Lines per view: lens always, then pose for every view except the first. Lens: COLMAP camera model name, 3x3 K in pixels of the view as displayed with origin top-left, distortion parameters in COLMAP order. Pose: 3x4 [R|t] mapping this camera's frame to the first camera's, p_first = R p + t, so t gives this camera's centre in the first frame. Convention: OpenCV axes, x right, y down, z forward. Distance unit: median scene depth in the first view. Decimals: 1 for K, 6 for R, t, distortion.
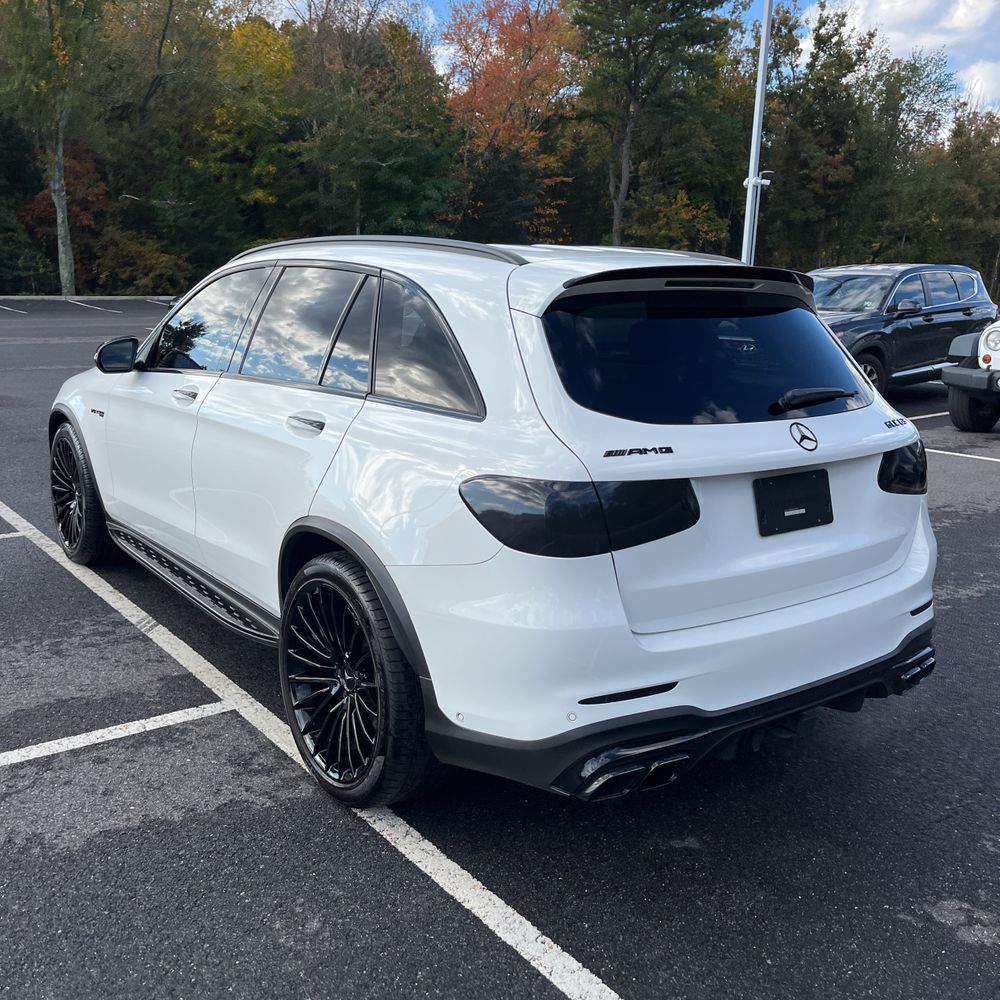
lens RADIAL K [[1016.9, 0, 495.6], [0, 1016.9, 502.4], [0, 0, 1]] dist [0.021043, 0.000000]
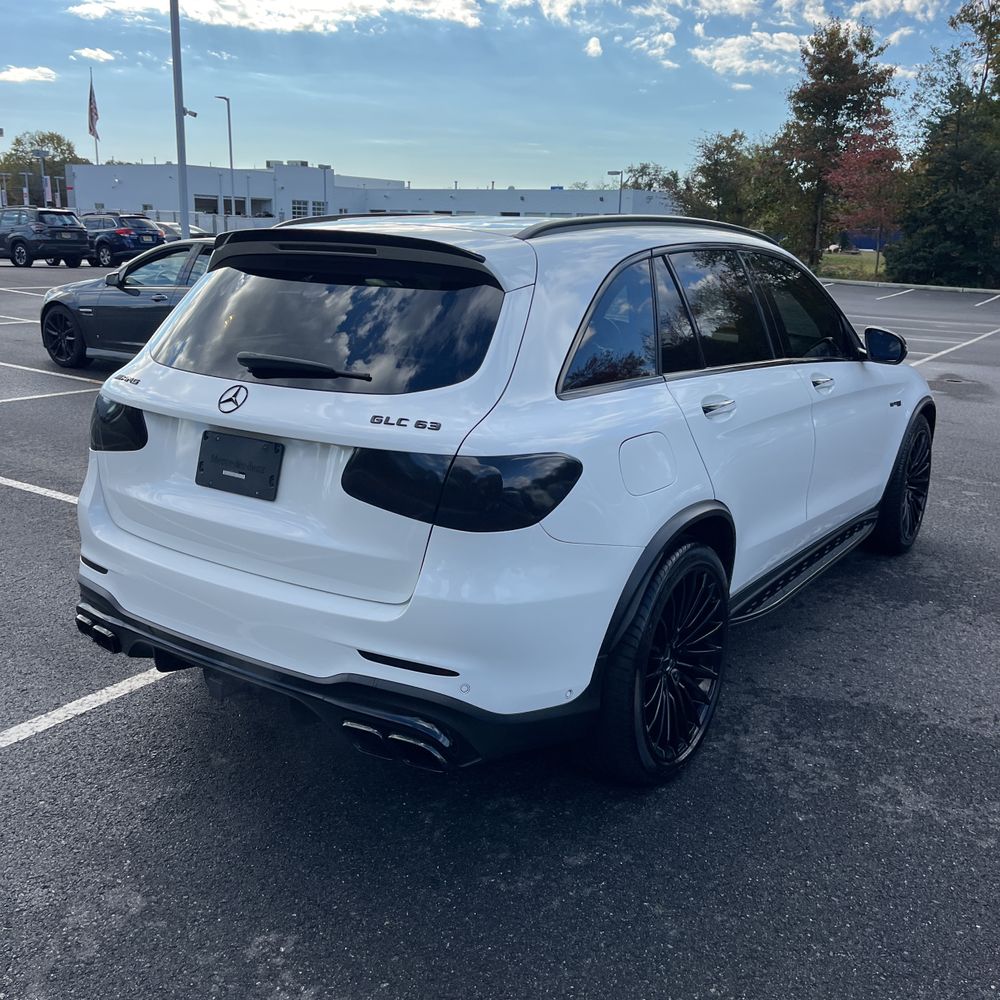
lens RADIAL K [[1016.9, 0, 489.7], [0, 1016.9, 506.9], [0, 0, 1]] dist [0.021043, 0.000000]
pose [[0.327227, 0.220844, -0.918777, 0.089772], [-0.222952, 0.962899, 0.152044, -0.011575], [0.918267, 0.155090, 0.364324, 0.060298]]
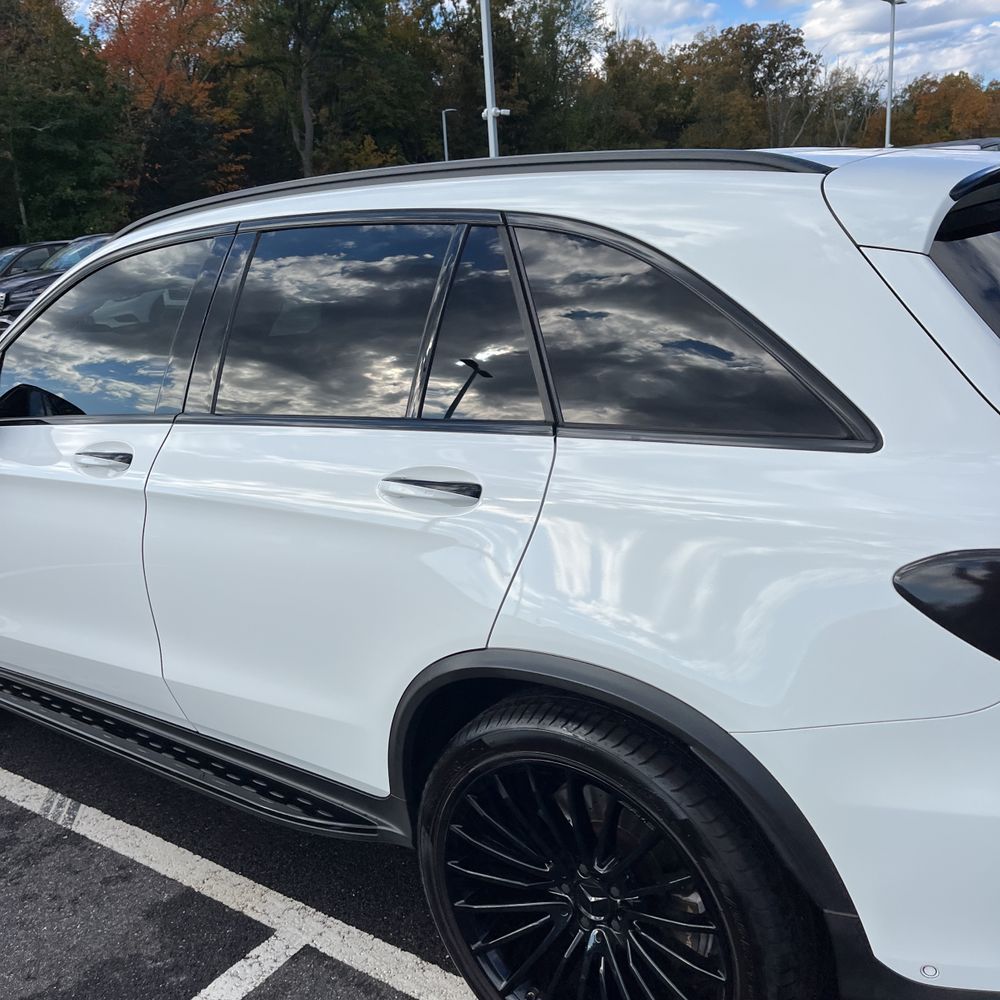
lens RADIAL K [[1016.9, 0, 493.6], [0, 1016.9, 499.3], [0, 0, 1]] dist [0.021043, 0.000000]
pose [[0.950073, -0.170770, 0.261149, -0.023872], [0.159796, 0.985147, 0.062860, -0.008034], [-0.268004, -0.017991, 0.963250, 0.033142]]
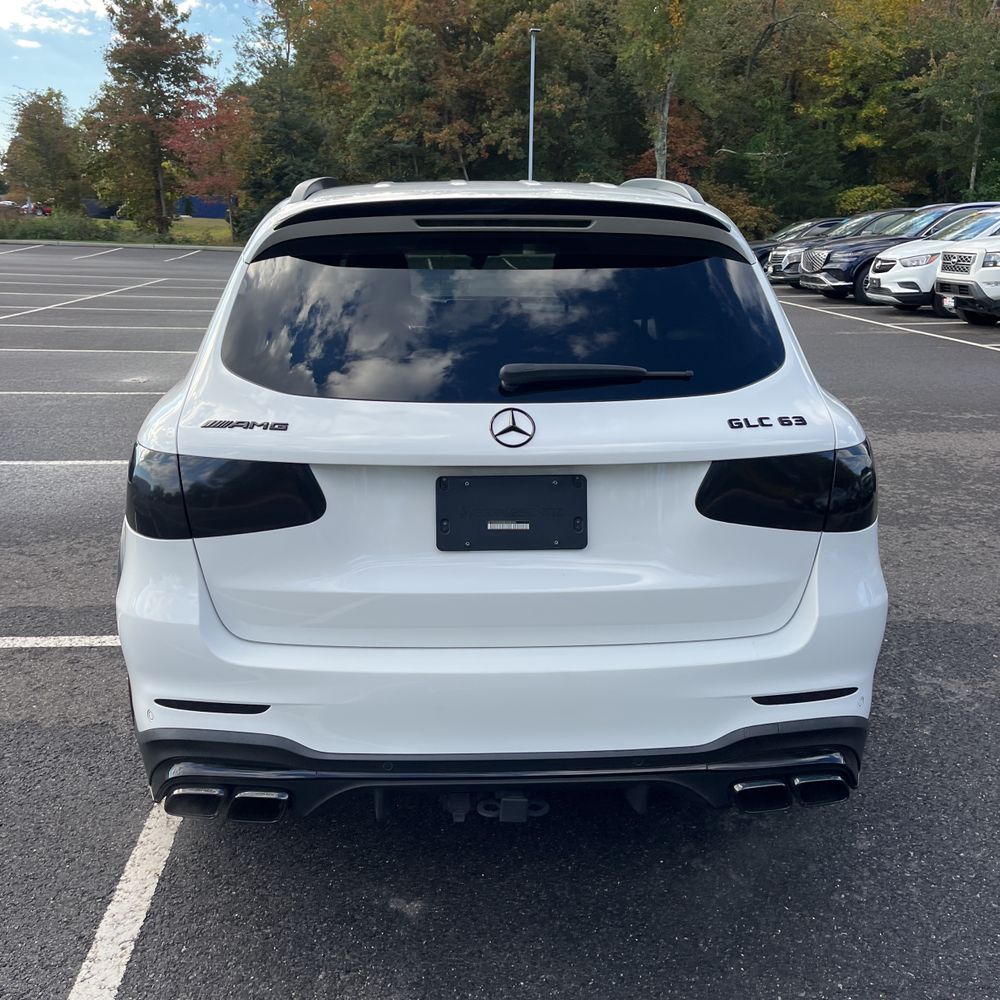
lens RADIAL K [[1016.9, 0, 497.2], [0, 1016.9, 496.5], [0, 0, 1]] dist [0.021043, 0.000000]
pose [[0.828853, 0.122826, -0.545817, 0.048001], [-0.101742, 0.992427, 0.068827, -0.004367], [0.550137, -0.001515, 0.835073, 0.025522]]
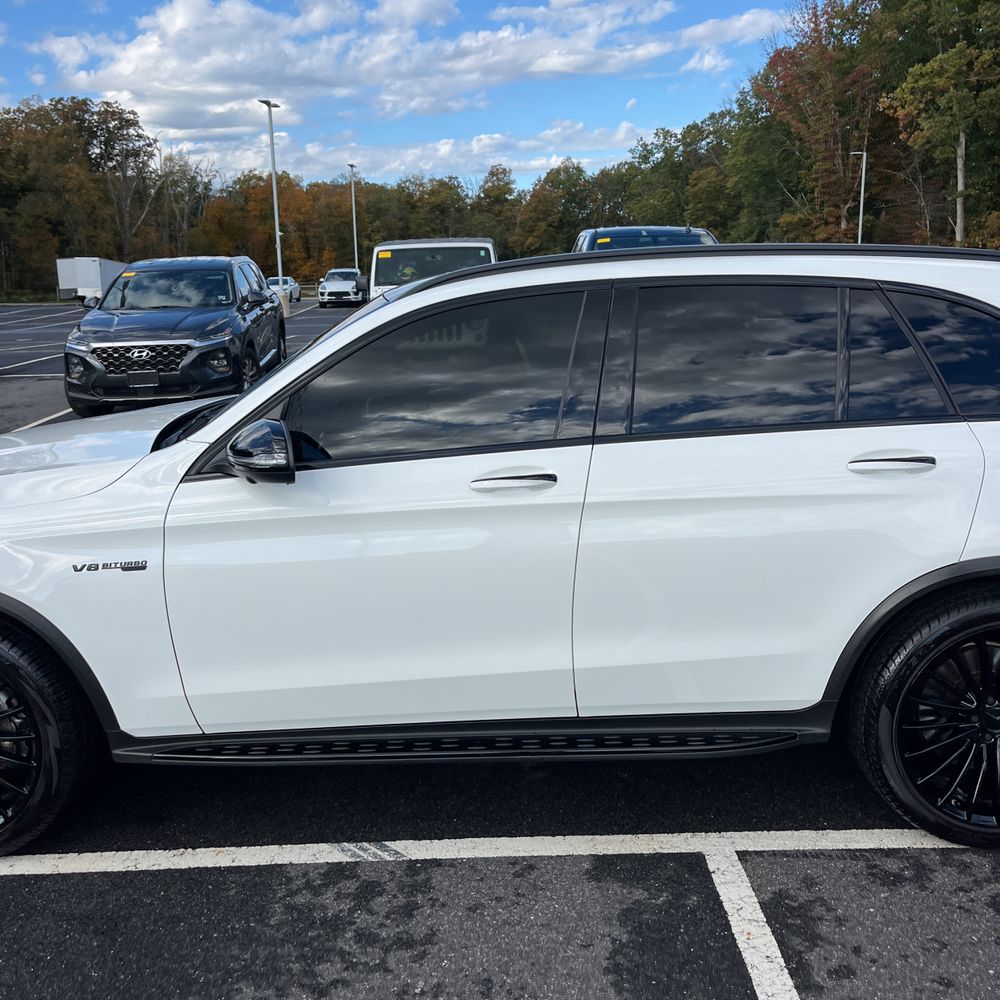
lens RADIAL K [[1016.9, 0, 510.1], [0, 1016.9, 500.7], [0, 0, 1]] dist [0.021043, 0.000000]
pose [[0.589992, -0.220581, 0.776694, -0.082241], [0.212709, 0.970439, 0.114027, -0.016721], [-0.778887, 0.097935, 0.619471, 0.056325]]
